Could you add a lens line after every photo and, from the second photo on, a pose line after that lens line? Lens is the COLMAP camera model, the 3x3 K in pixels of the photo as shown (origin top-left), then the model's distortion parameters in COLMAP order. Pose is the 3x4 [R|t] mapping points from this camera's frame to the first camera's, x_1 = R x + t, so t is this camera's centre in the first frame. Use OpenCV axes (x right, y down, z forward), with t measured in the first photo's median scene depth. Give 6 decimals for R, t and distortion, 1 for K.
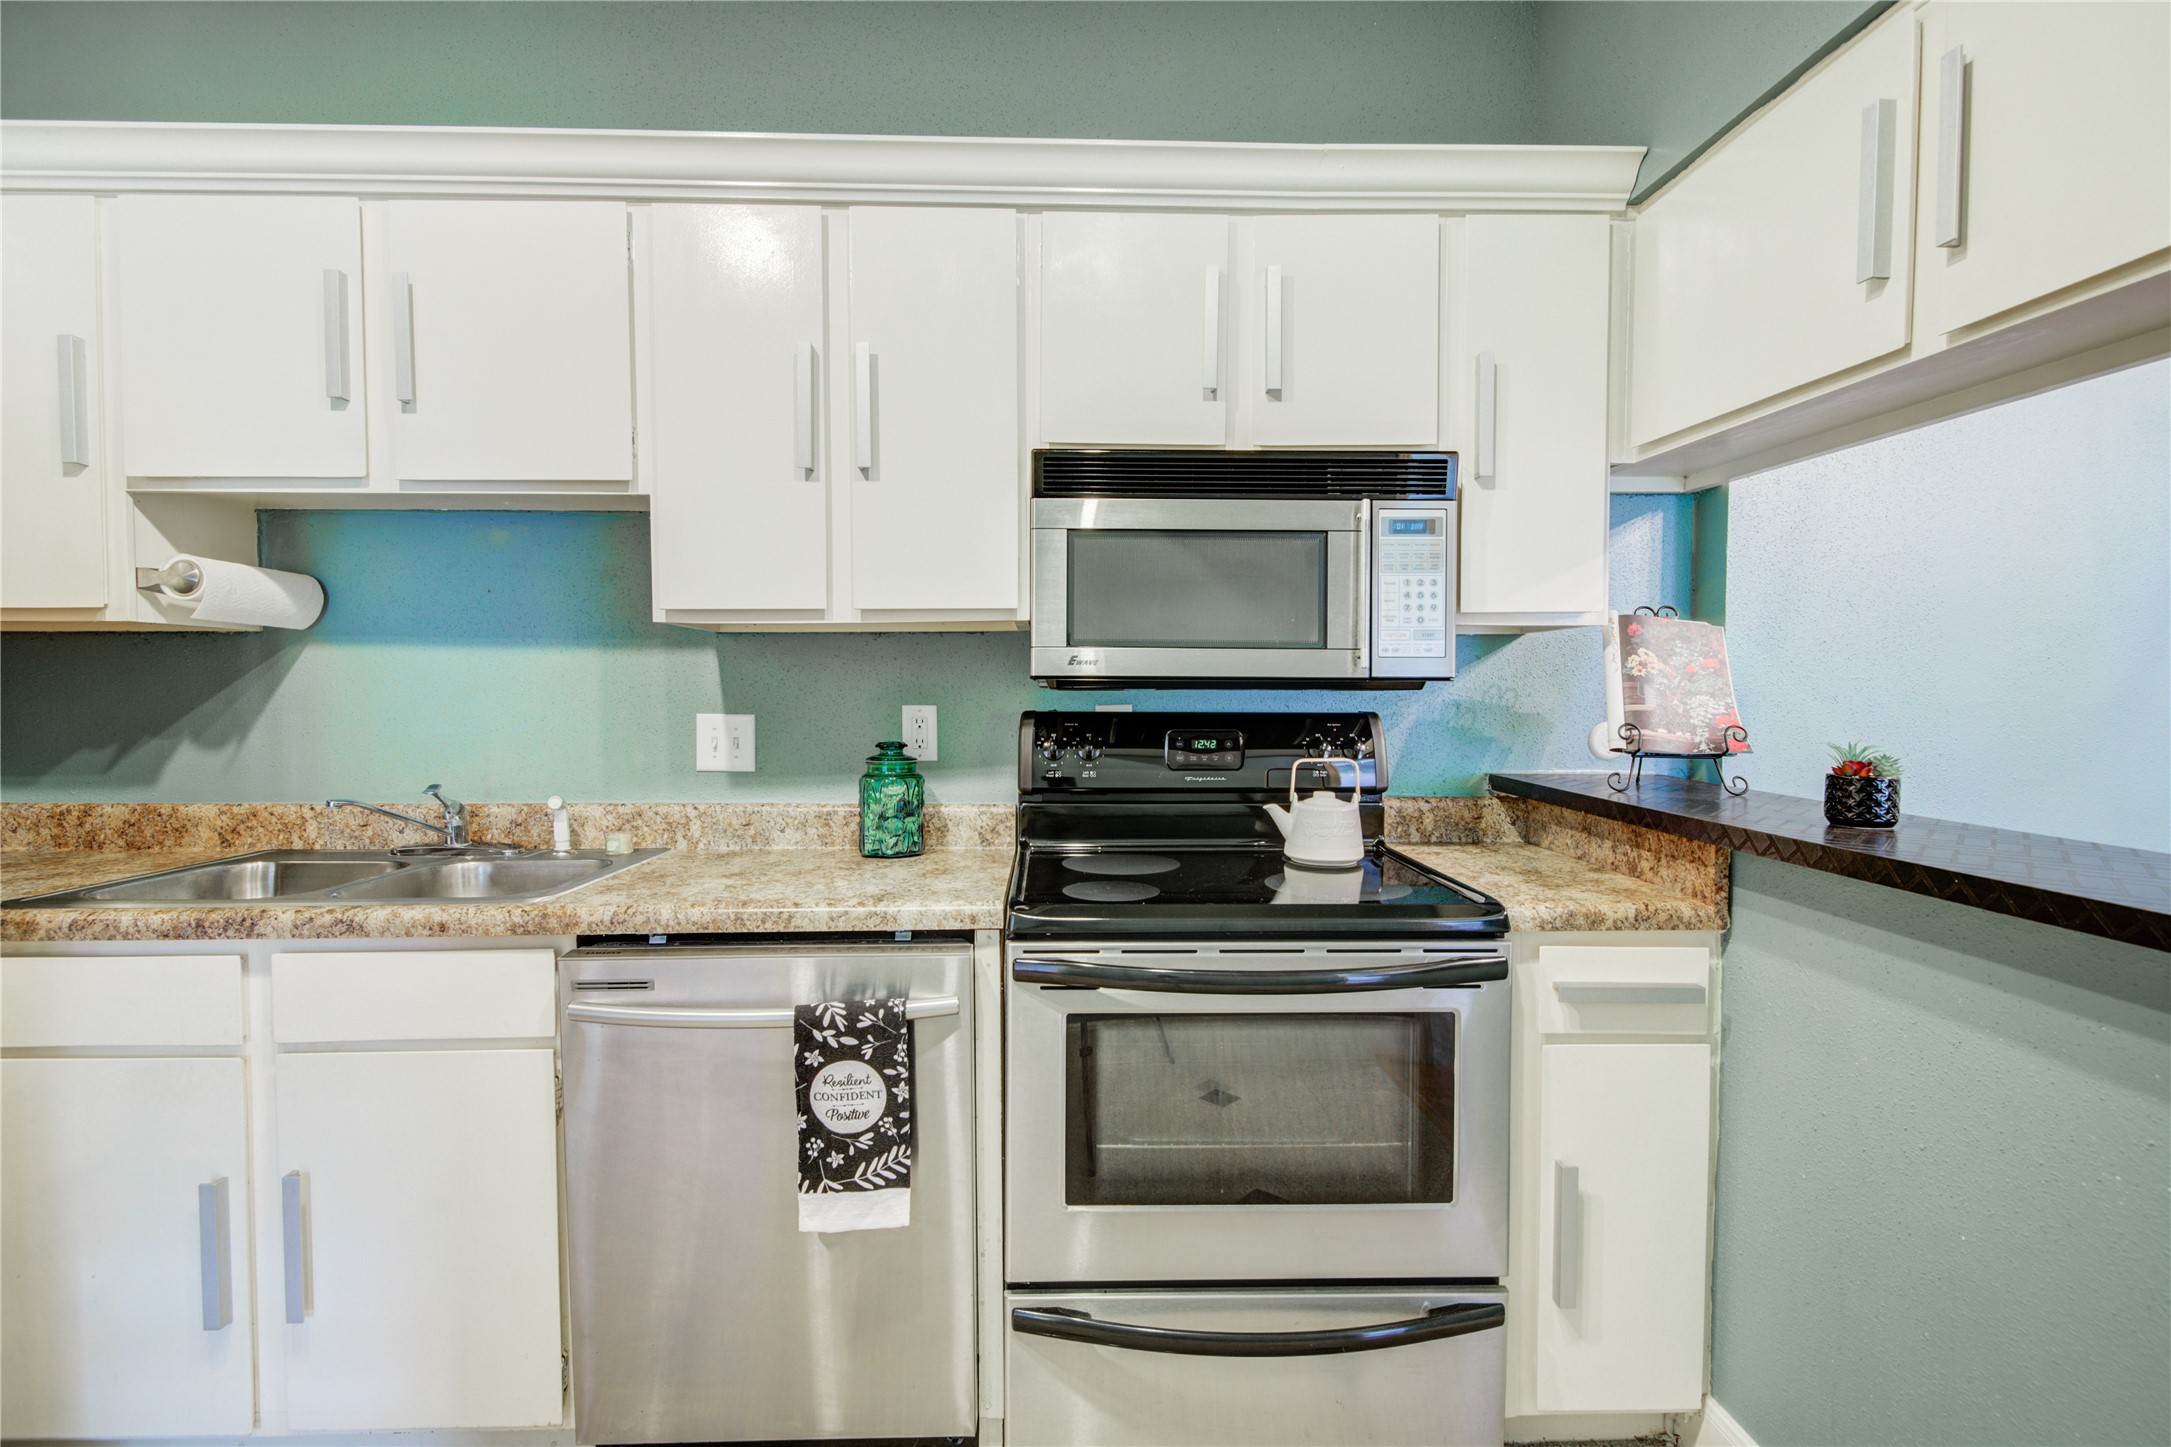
lens RADIAL K [[975.2, 0, 1072.3], [0, 975.2, 721.9], [0, 0, 1]] dist [-0.000086, -0.000588]
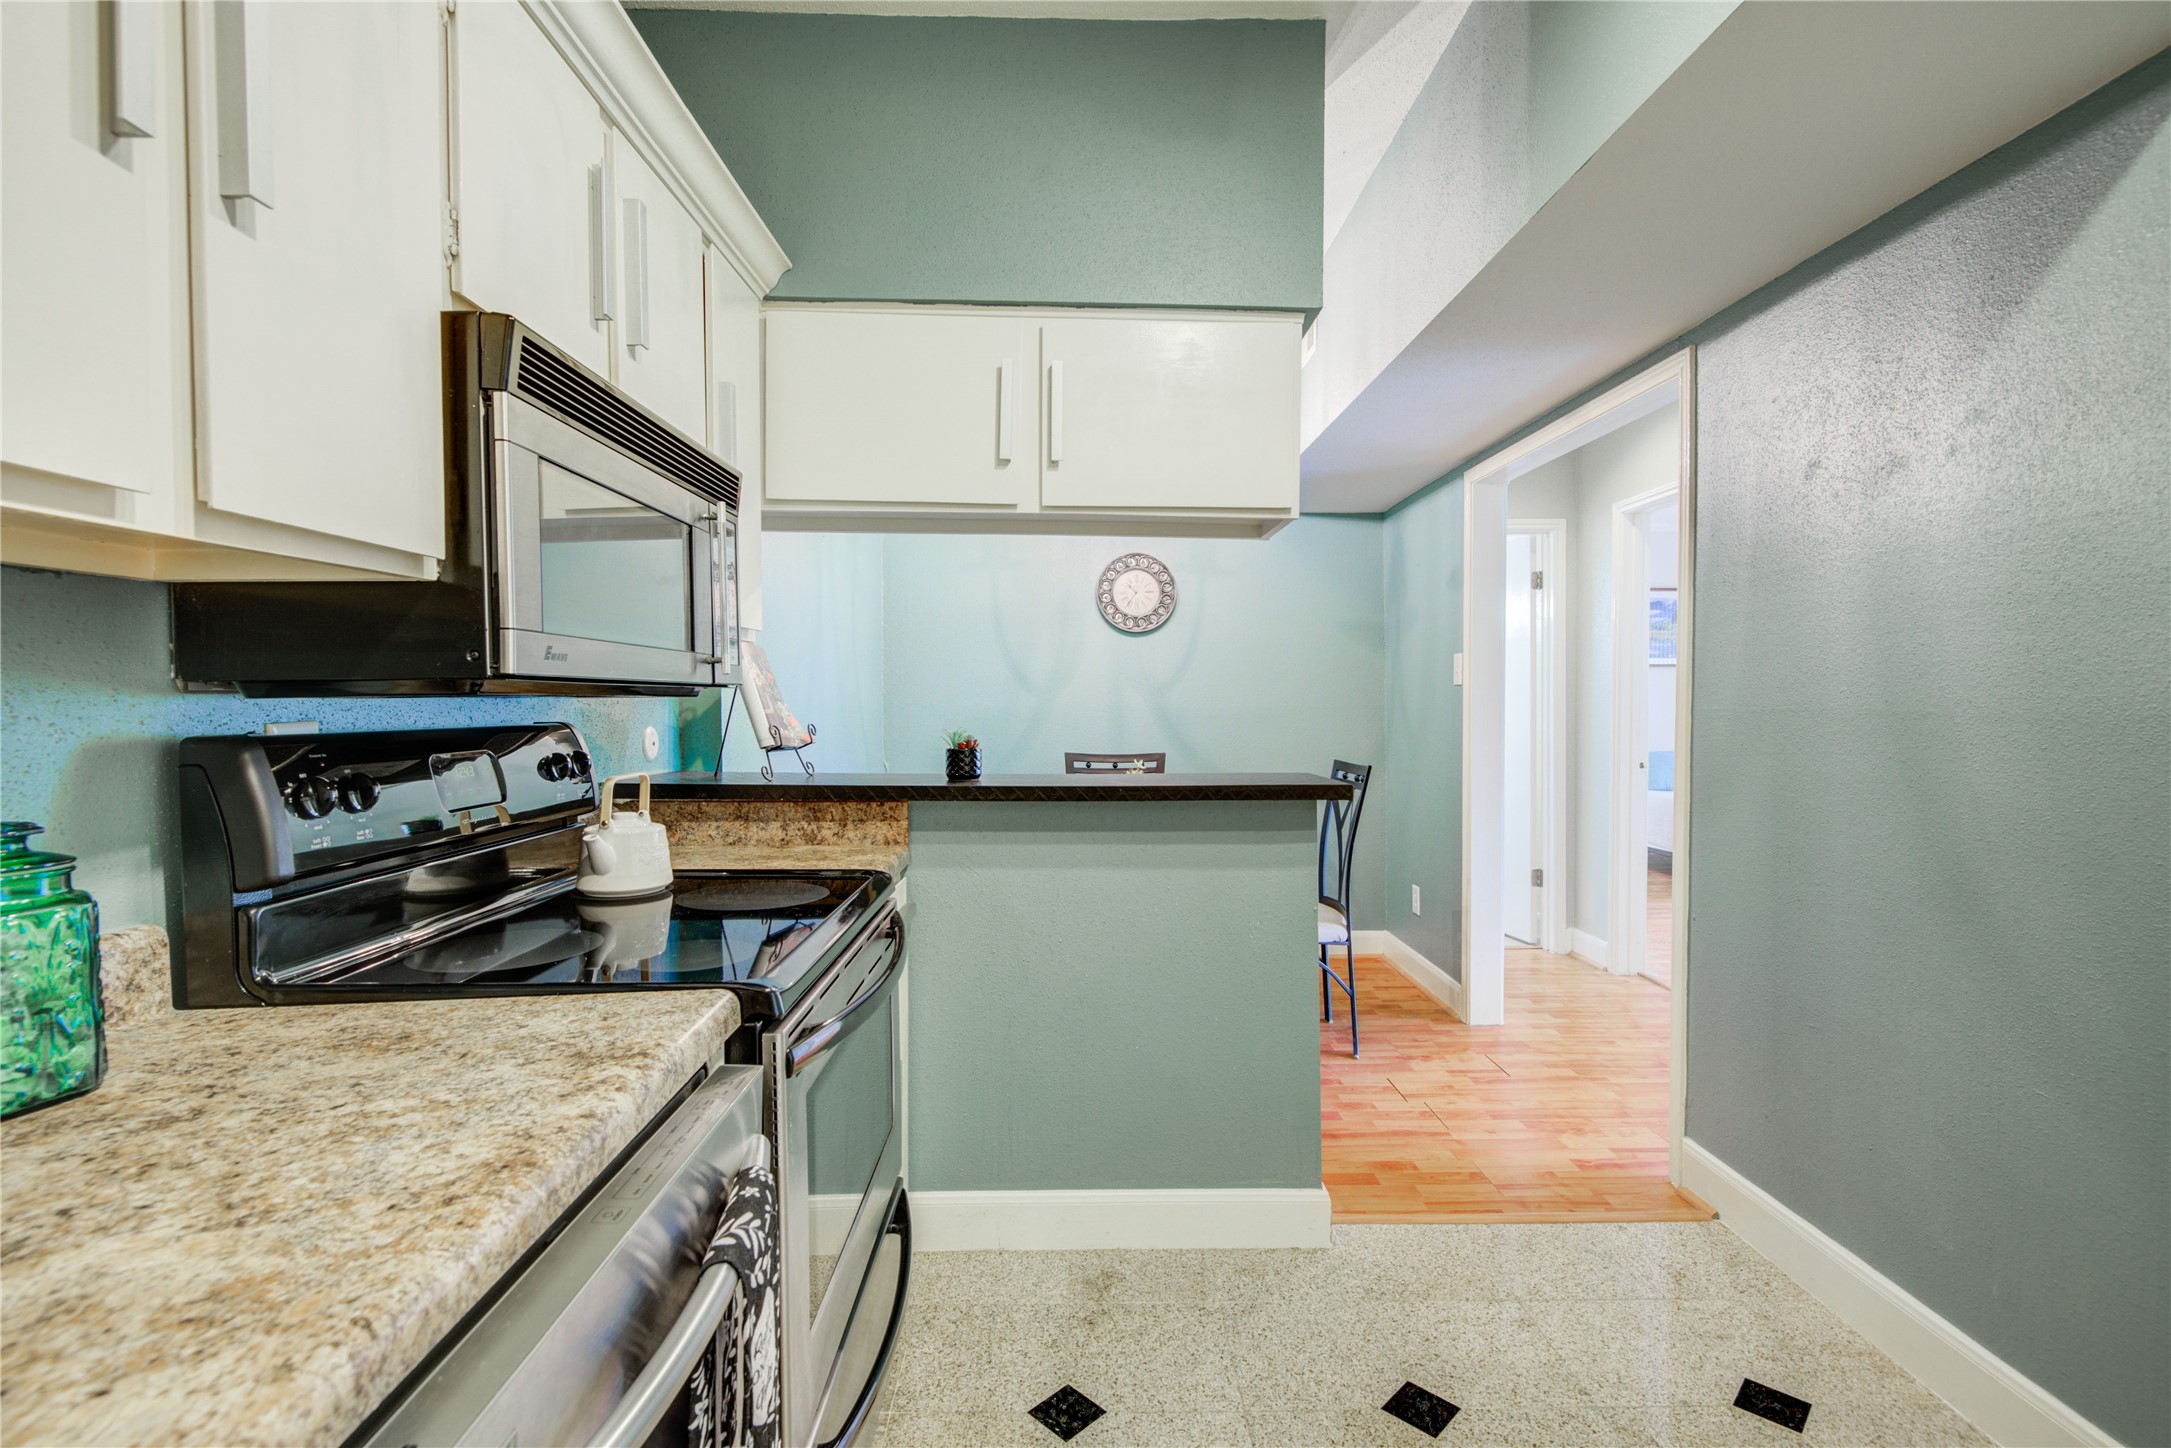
lens RADIAL K [[975.2, 0, 1072.3], [0, 975.2, 722.4], [0, 0, 1]] dist [-0.000086, -0.000588]
pose [[0.022090, -0.025095, 0.999441, -0.696047], [0.036302, 0.999046, 0.024282, -0.018717], [-0.999097, 0.035746, 0.022980, 0.647276]]
